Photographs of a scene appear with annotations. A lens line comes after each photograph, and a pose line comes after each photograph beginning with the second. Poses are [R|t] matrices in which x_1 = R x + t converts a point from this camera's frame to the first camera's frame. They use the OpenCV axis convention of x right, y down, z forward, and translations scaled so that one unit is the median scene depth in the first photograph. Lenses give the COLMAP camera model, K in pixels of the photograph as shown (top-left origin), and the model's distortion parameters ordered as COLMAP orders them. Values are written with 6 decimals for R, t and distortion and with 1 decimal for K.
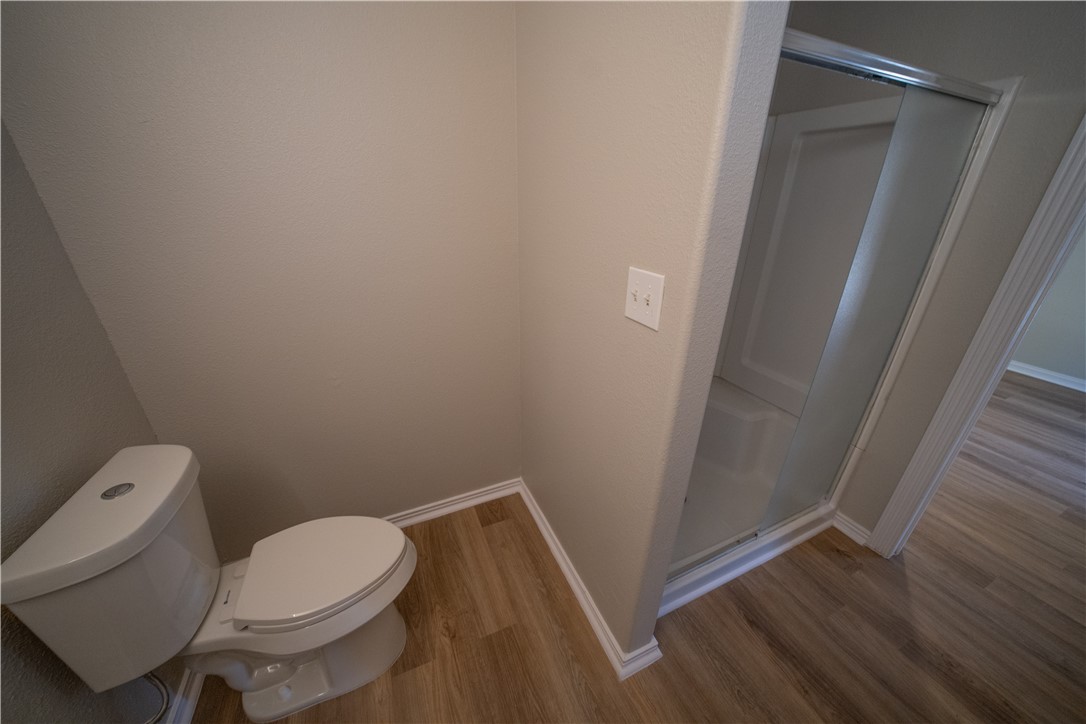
lens RADIAL K [[377.1, 0, 535.3], [0, 377.1, 362.6], [0, 0, 1]] dist [-0.025753, 0.002361]
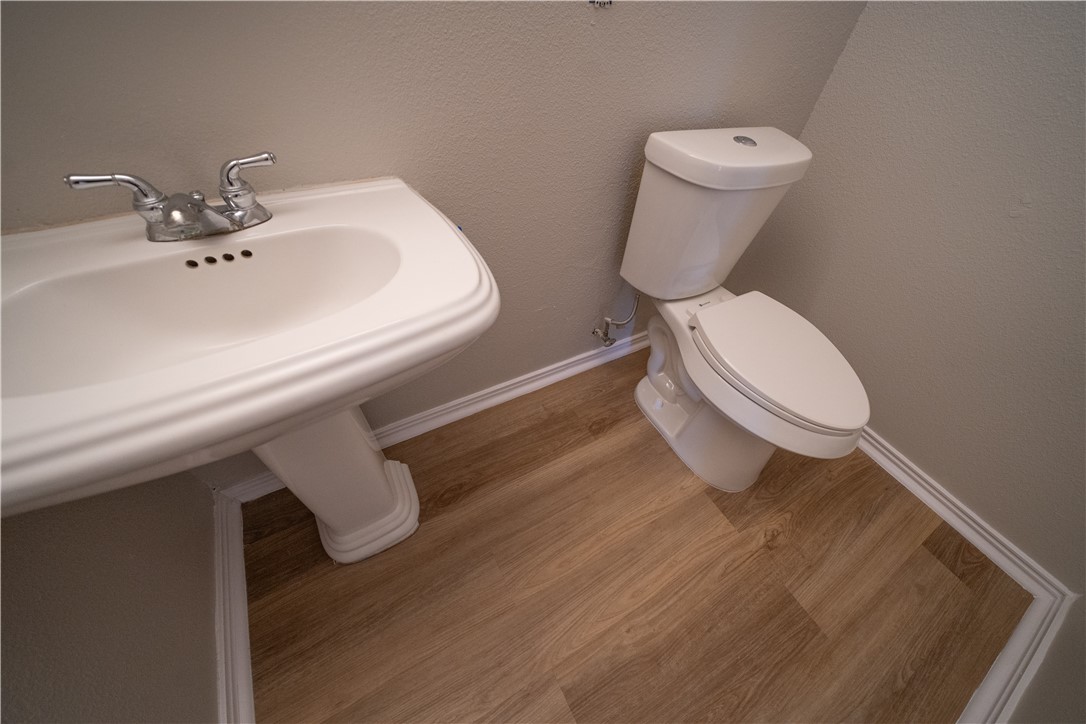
lens RADIAL K [[377.1, 0, 545.7], [0, 377.1, 359.9], [0, 0, 1]] dist [-0.025753, 0.002361]
pose [[0.103603, 0.740669, -0.663834, -0.037567], [-0.475020, 0.623236, 0.621236, 0.215746], [0.873855, 0.250972, 0.416402, 0.144872]]
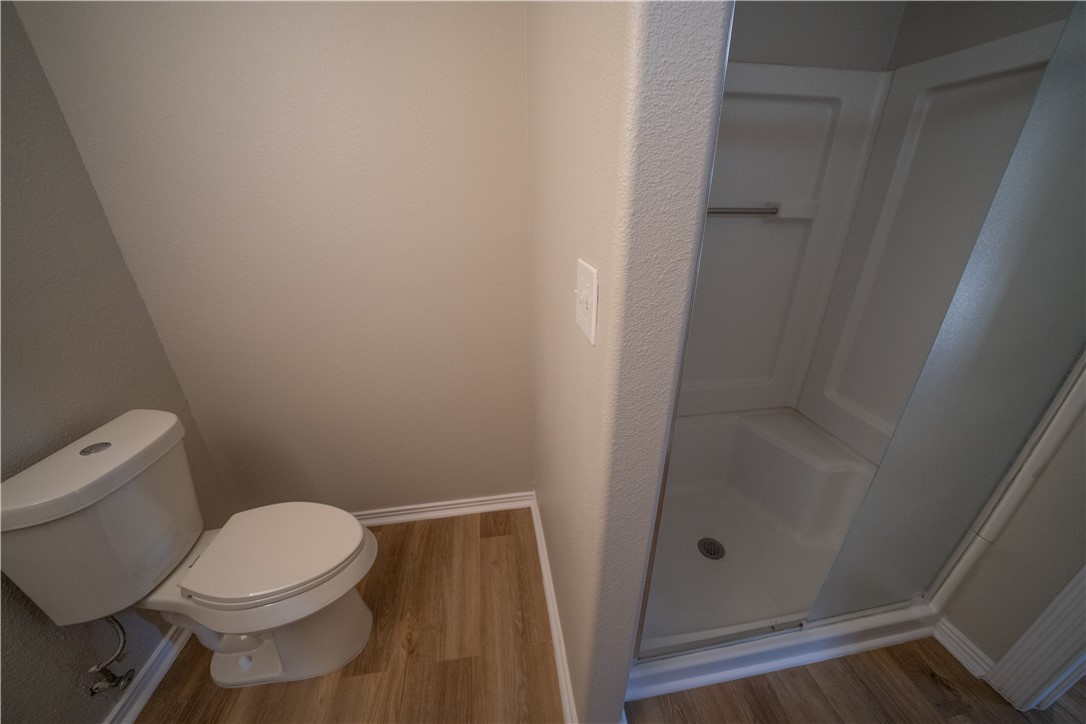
lens RADIAL K [[377.1, 0, 536.9], [0, 377.1, 360.8], [0, 0, 1]] dist [-0.025753, 0.002361]
pose [[0.964903, 0.093608, -0.245355, 0.242038], [-0.095048, 0.995455, 0.005991, -0.028548], [0.244801, 0.017540, 0.969415, 0.155009]]
